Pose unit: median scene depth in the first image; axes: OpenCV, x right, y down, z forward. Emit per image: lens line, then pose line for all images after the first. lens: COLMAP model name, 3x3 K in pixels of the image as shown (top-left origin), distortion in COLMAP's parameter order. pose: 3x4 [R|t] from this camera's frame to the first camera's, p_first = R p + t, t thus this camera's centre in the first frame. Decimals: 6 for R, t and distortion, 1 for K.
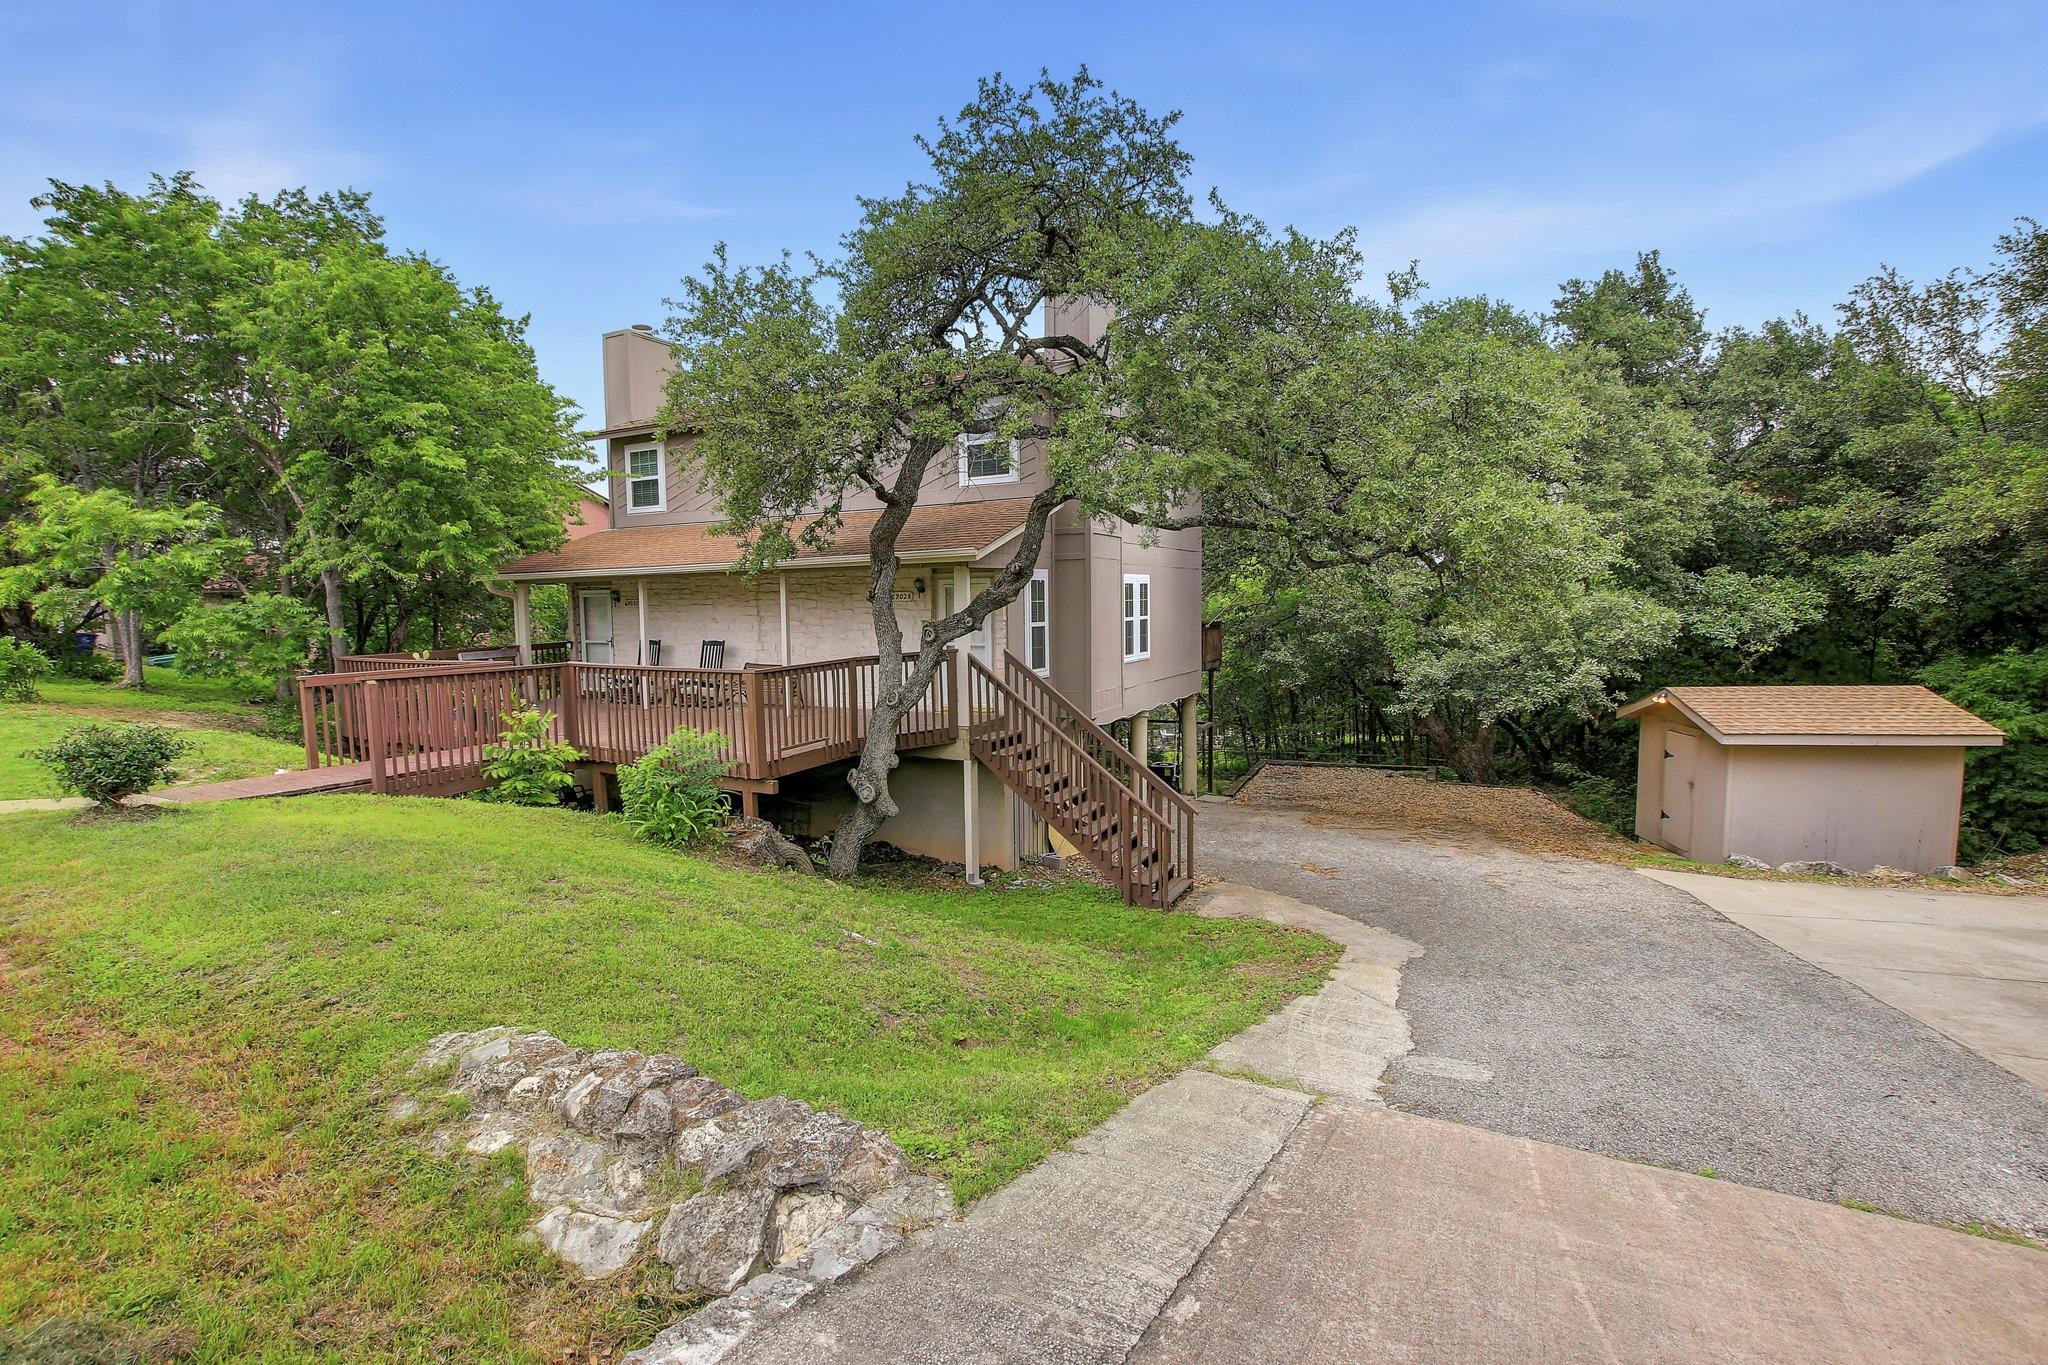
lens RADIAL K [[955.3, 0, 1023.7], [0, 955.3, 681.5], [0, 0, 1]] dist [-0.033265, 0.006740]
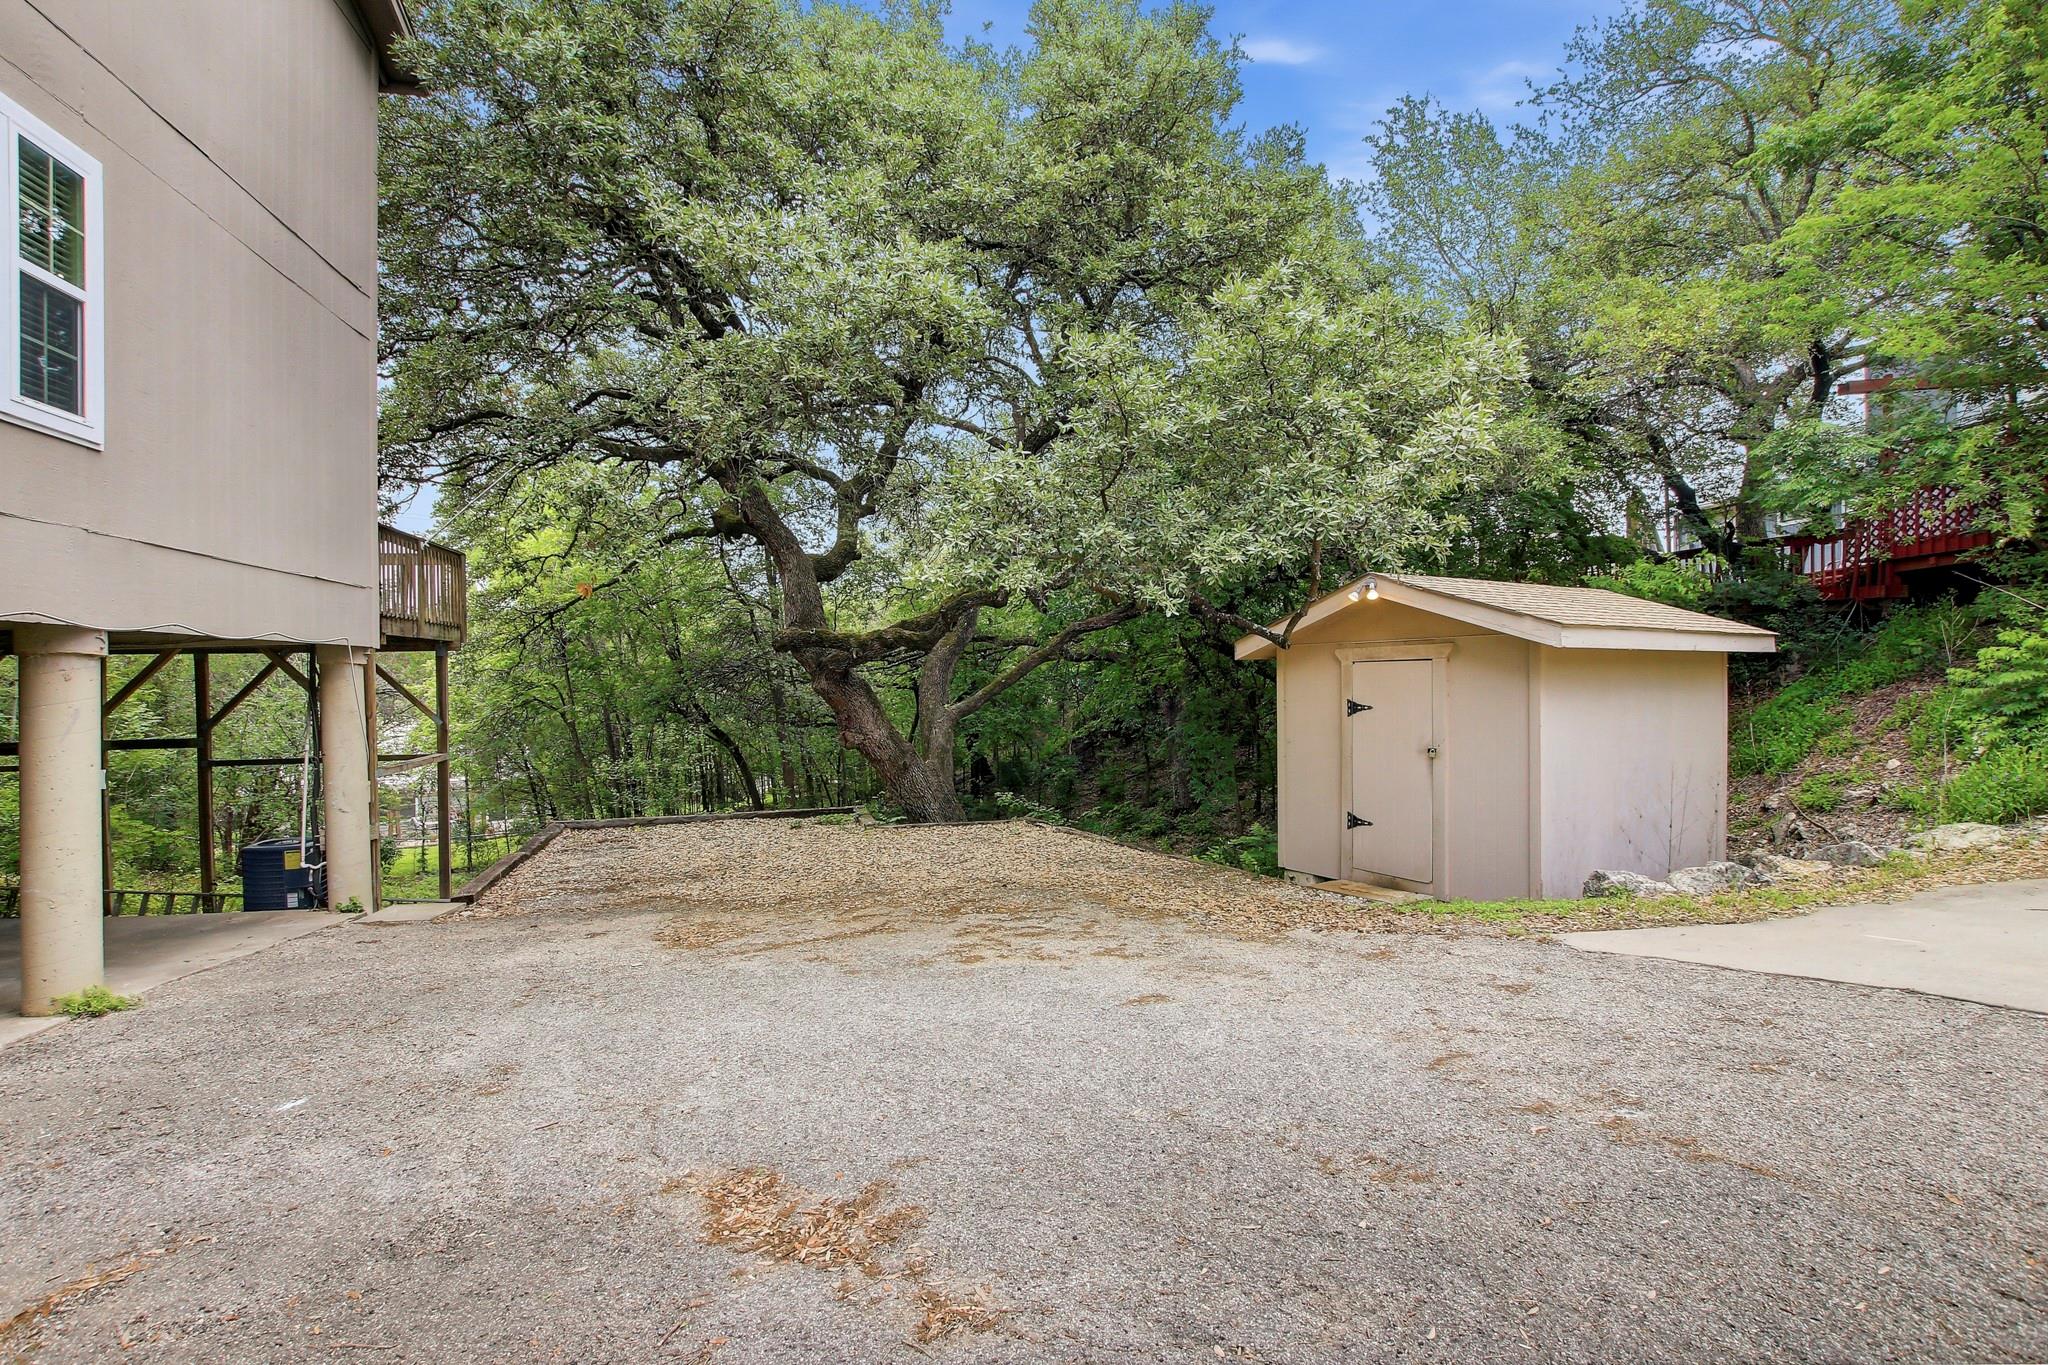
lens RADIAL K [[955.3, 0, 1023.7], [0, 955.3, 681.5], [0, 0, 1]] dist [-0.033265, 0.006740]
pose [[0.772226, 0.001789, 0.635345, 0.280171], [0.054880, 0.996071, -0.069508, 0.132185], [-0.632973, 0.088544, 0.769094, 1.025878]]
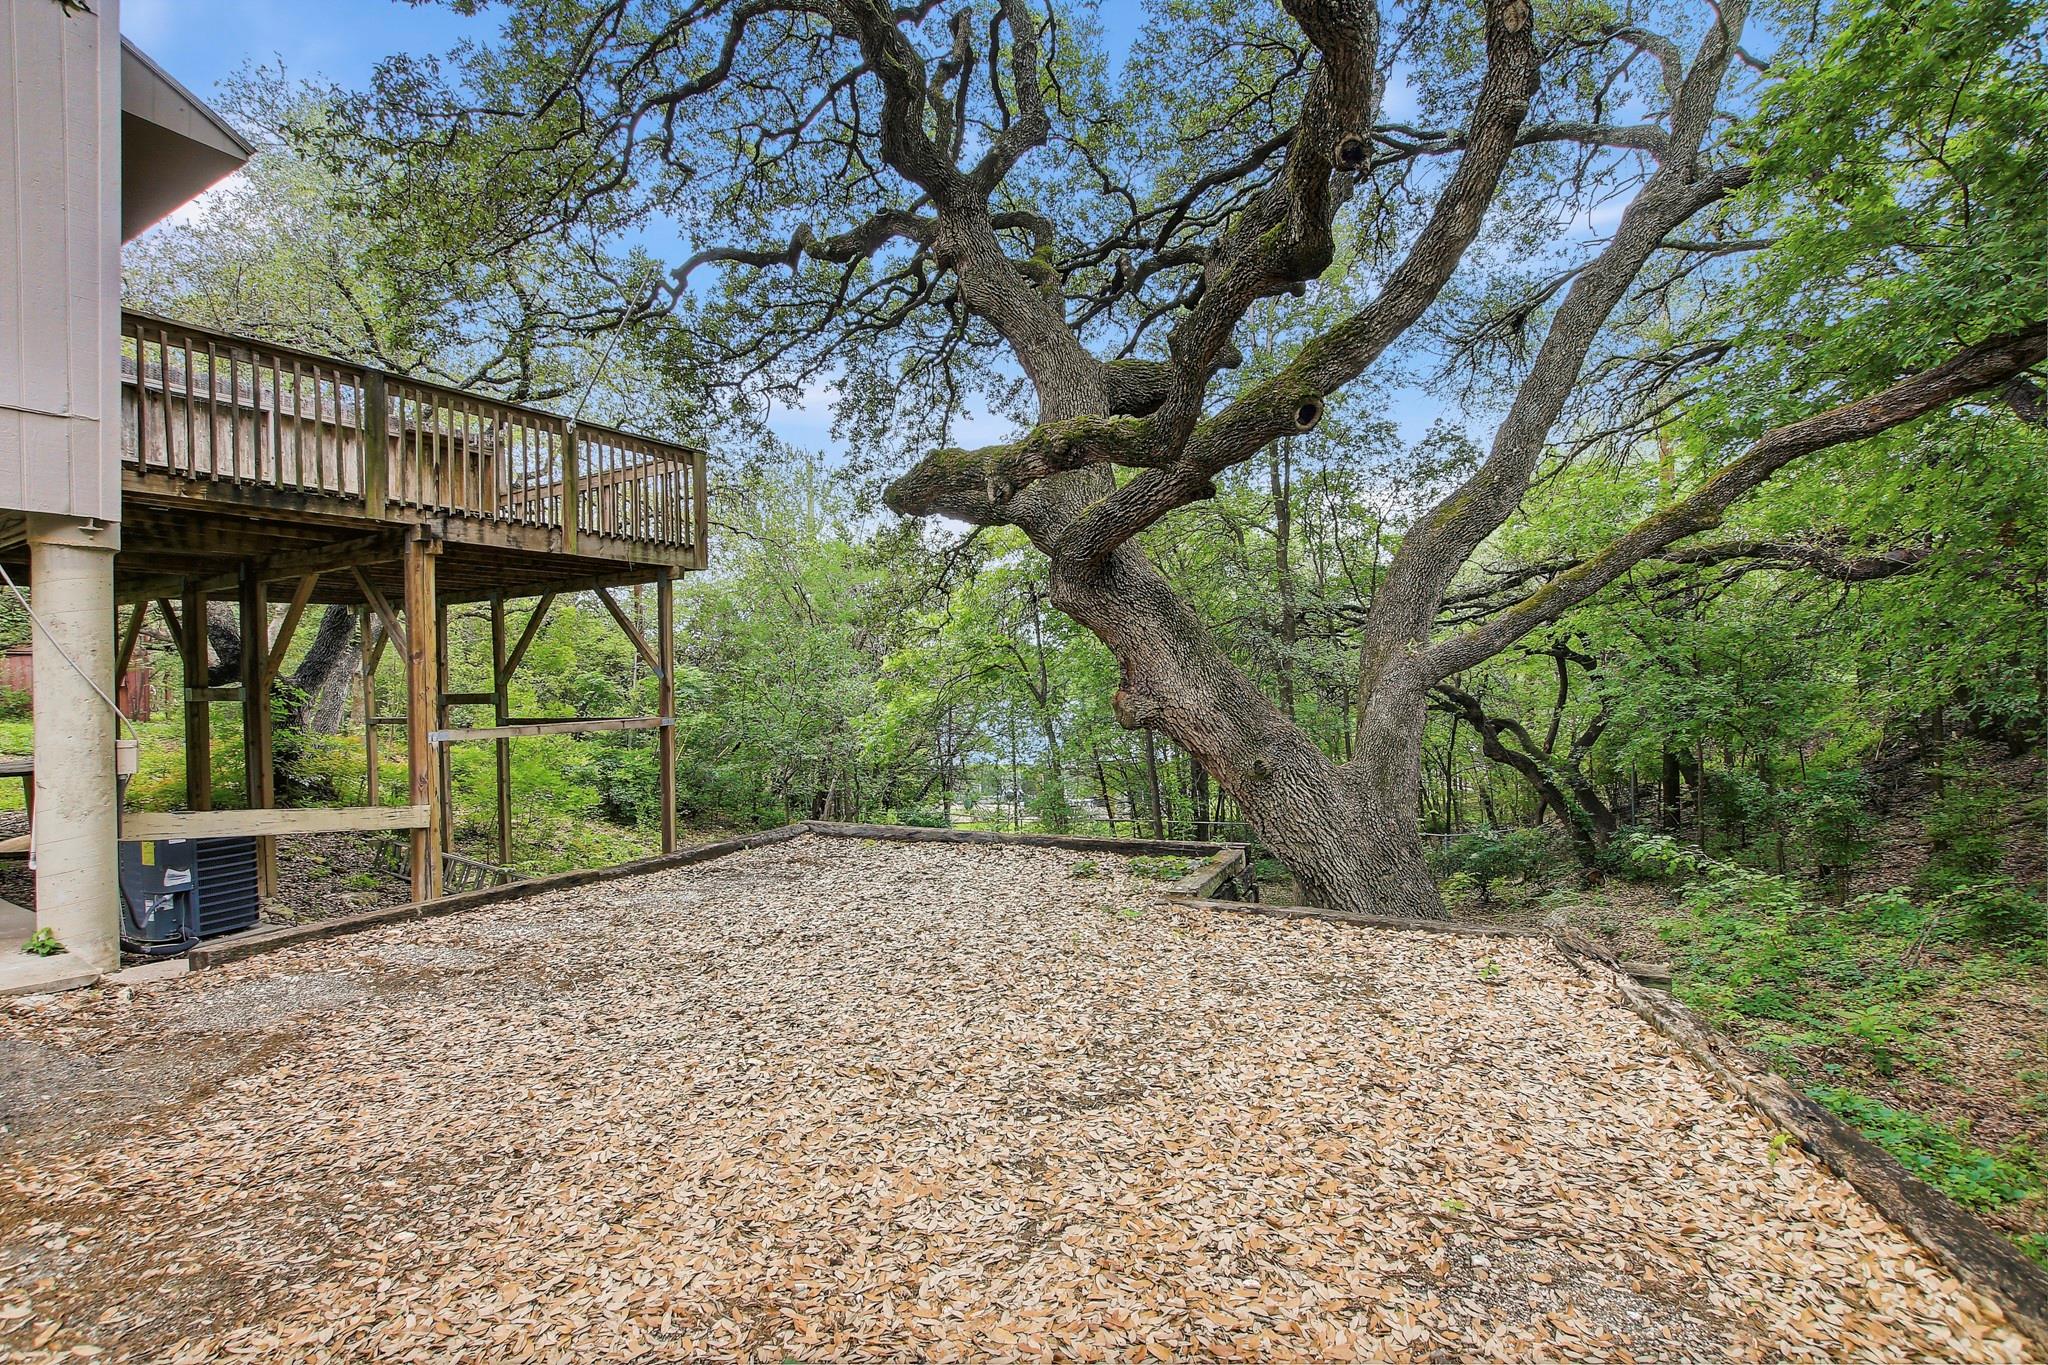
lens RADIAL K [[955.3, 0, 1023.7], [0, 955.3, 681.5], [0, 0, 1]] dist [-0.033265, 0.006740]
pose [[0.999289, -0.006417, -0.037158, 0.829530], [0.003316, 0.996551, -0.082915, 0.140247], [0.037562, 0.082732, 0.995864, 1.525779]]
